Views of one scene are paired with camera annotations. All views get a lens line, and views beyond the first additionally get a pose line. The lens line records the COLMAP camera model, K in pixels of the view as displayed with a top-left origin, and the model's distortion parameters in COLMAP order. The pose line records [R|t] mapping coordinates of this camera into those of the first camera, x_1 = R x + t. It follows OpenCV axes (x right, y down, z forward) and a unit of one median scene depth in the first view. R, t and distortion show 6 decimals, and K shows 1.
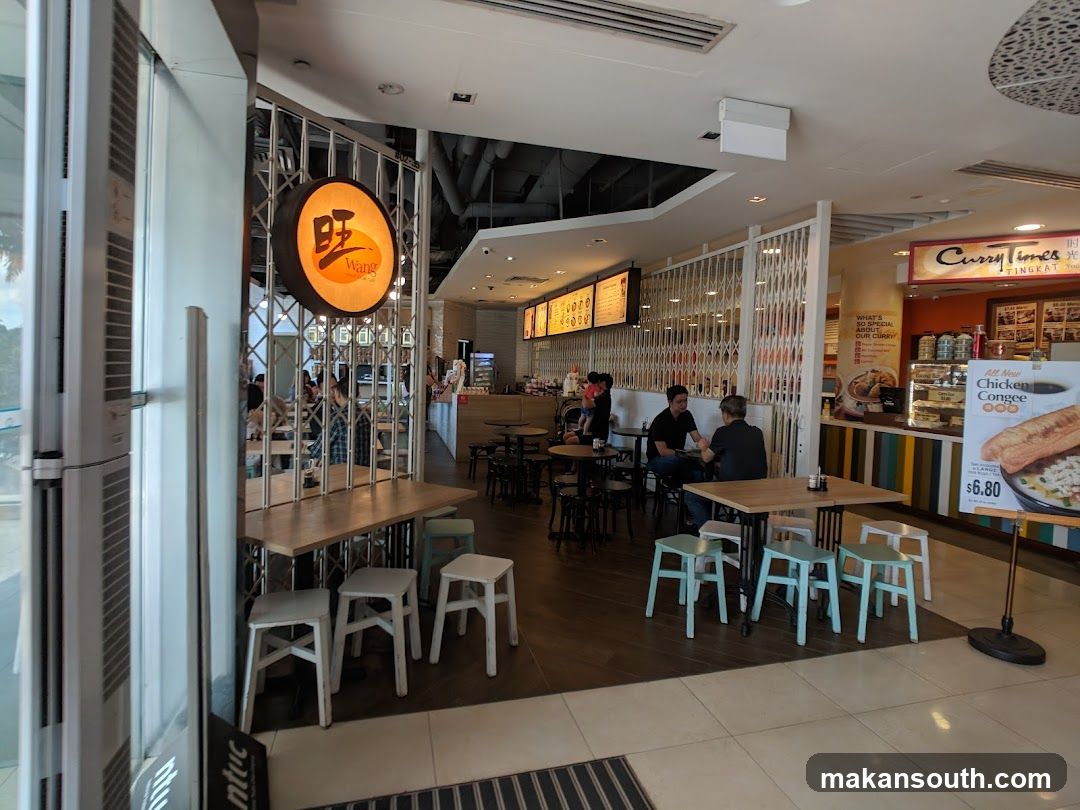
lens RADIAL K [[575.7, 0, 567.7], [0, 575.7, 390.5], [0, 0, 1]] dist [-0.016806, -0.000906]
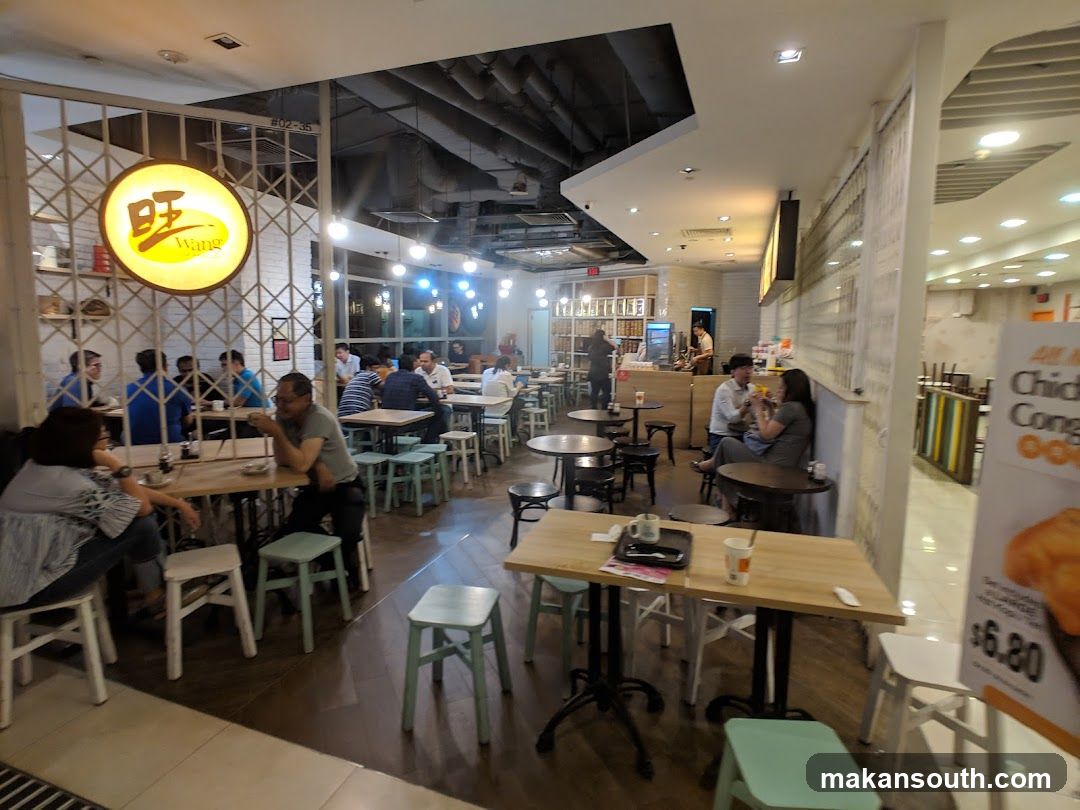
lens RADIAL K [[579.5, 0, 540.0], [0, 579.5, 405.0], [0, 0, 1]] dist [-0.020543, 0.002976]
pose [[0.795870, 0.062945, -0.602186, 0.638349], [-0.018576, 0.996652, 0.079628, -0.020096], [0.605182, -0.052187, 0.794375, 0.454942]]
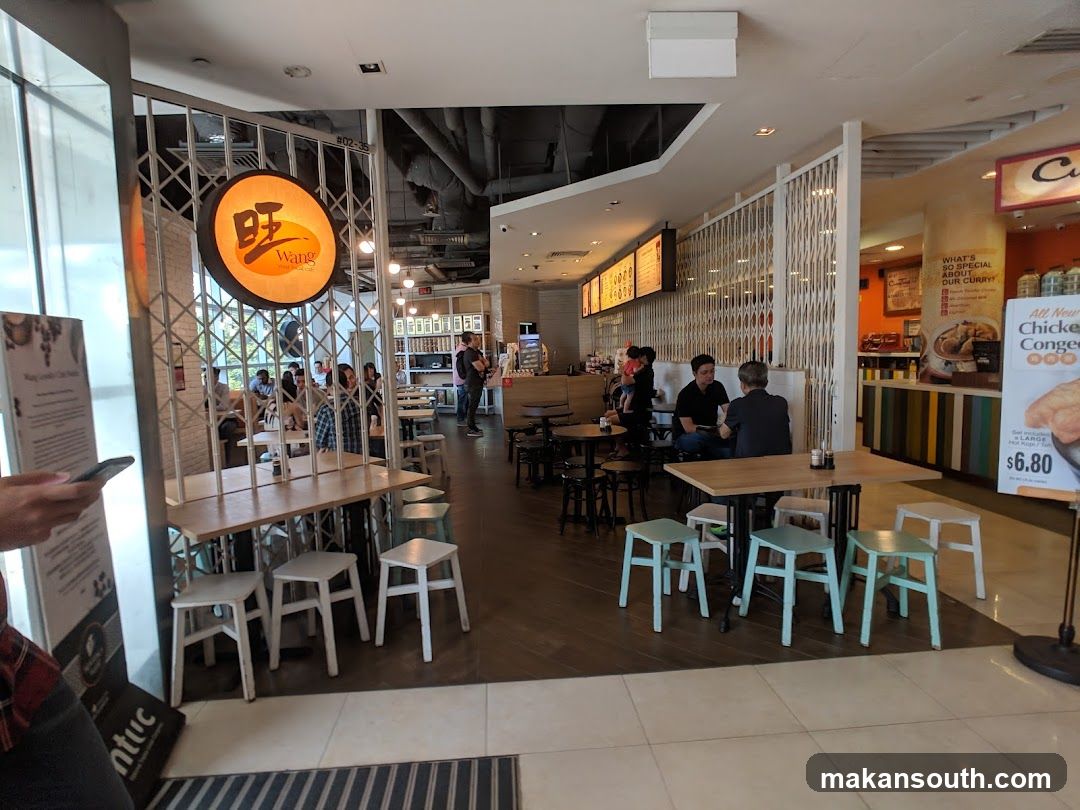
lens RADIAL K [[579.5, 0, 540.0], [0, 579.5, 405.0], [0, 0, 1]] dist [-0.020543, 0.002976]
pose [[0.972105, -0.043270, -0.230518, 0.235874], [0.056854, 0.996995, 0.052612, 0.011804], [0.227549, -0.064250, 0.971645, 0.080540]]
